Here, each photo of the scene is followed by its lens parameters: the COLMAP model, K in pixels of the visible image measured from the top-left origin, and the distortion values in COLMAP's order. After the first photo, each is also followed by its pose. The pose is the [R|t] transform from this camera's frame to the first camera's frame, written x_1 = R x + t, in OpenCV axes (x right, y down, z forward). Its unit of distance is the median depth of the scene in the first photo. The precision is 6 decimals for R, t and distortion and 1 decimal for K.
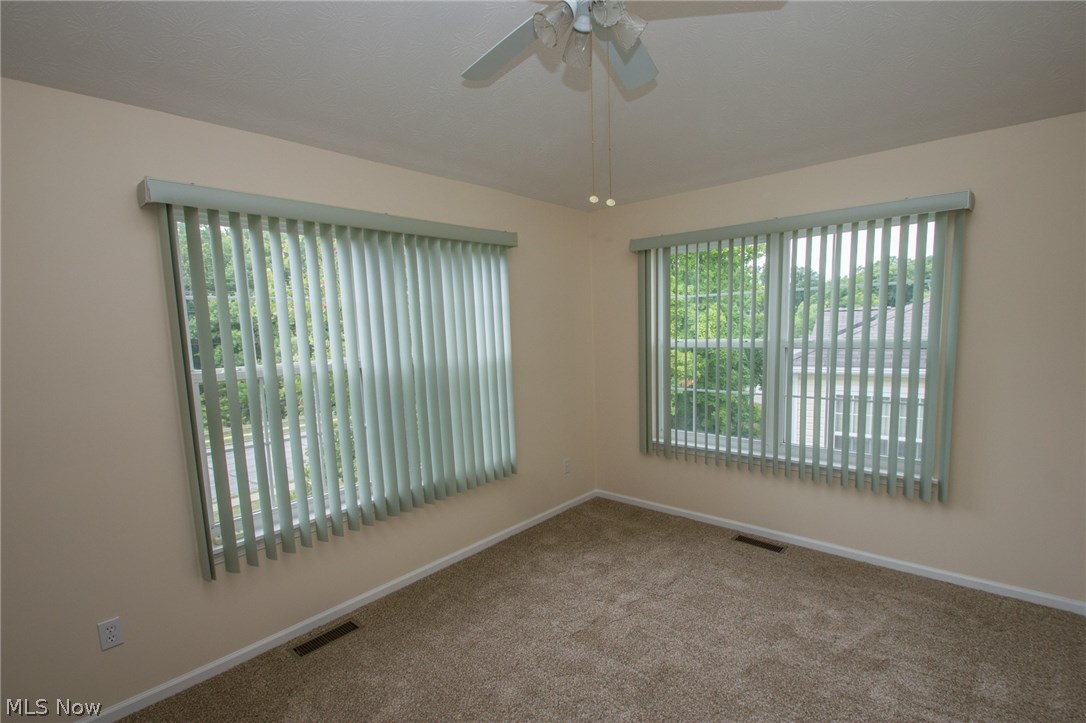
lens RADIAL K [[508.2, 0, 557.0], [0, 508.2, 382.7], [0, 0, 1]] dist [0.015982, -0.015727]
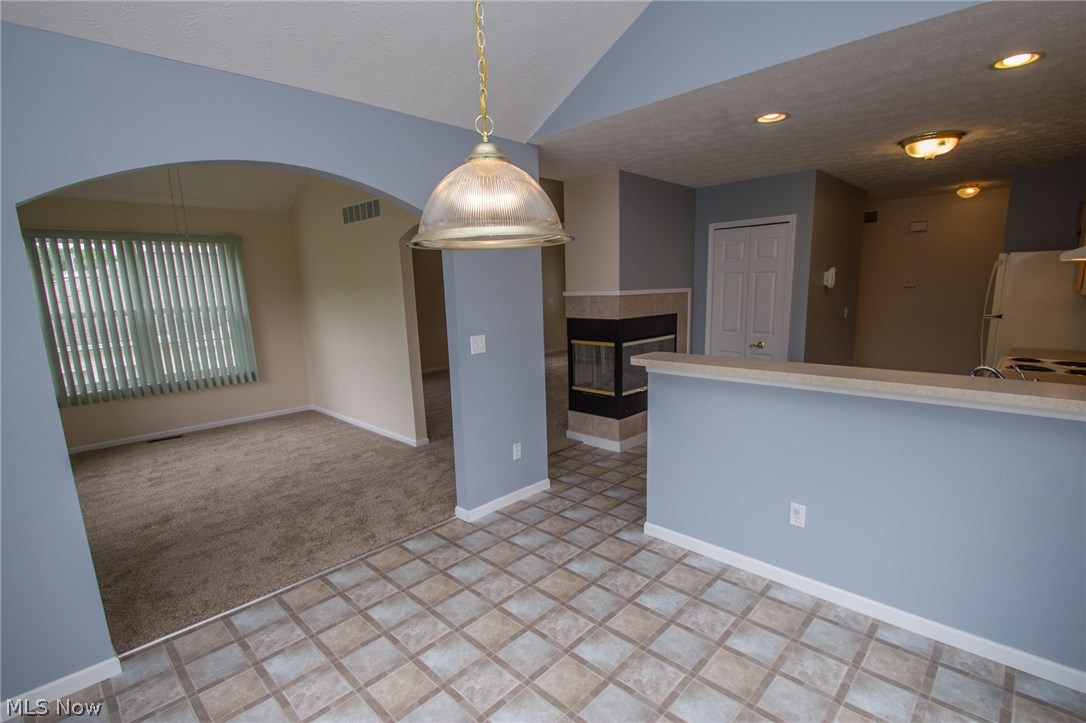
lens RADIAL K [[513.6, 0, 574.0], [0, 513.6, 387.7], [0, 0, 1]] dist [-0.002945, -0.000498]
pose [[0.016214, -0.167322, 0.985769, -1.296810], [0.139914, 0.976578, 0.163461, 0.087261], [-0.990031, 0.135272, 0.039245, -0.395361]]
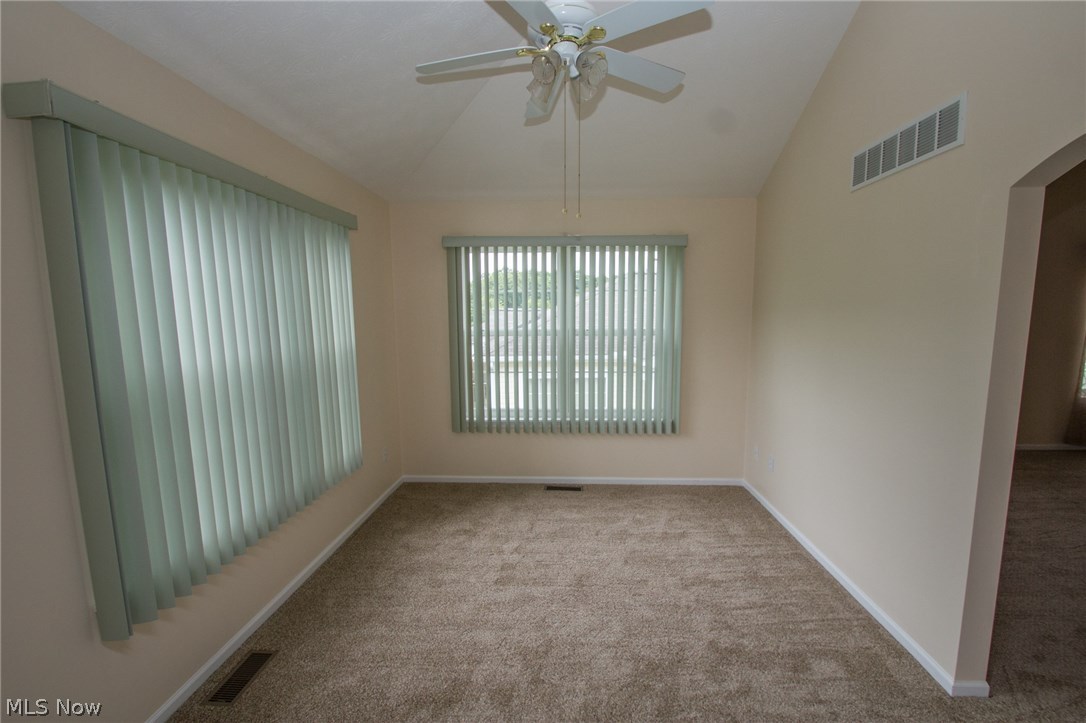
lens RADIAL K [[506.3, 0, 551.9], [0, 506.3, 385.7], [0, 0, 1]] dist [0.012717, -0.015886]
pose [[0.778982, -0.057772, 0.624379, -0.470727], [0.050438, 0.998293, 0.029442, 0.020780], [-0.625014, 0.008558, 0.780567, 0.022139]]
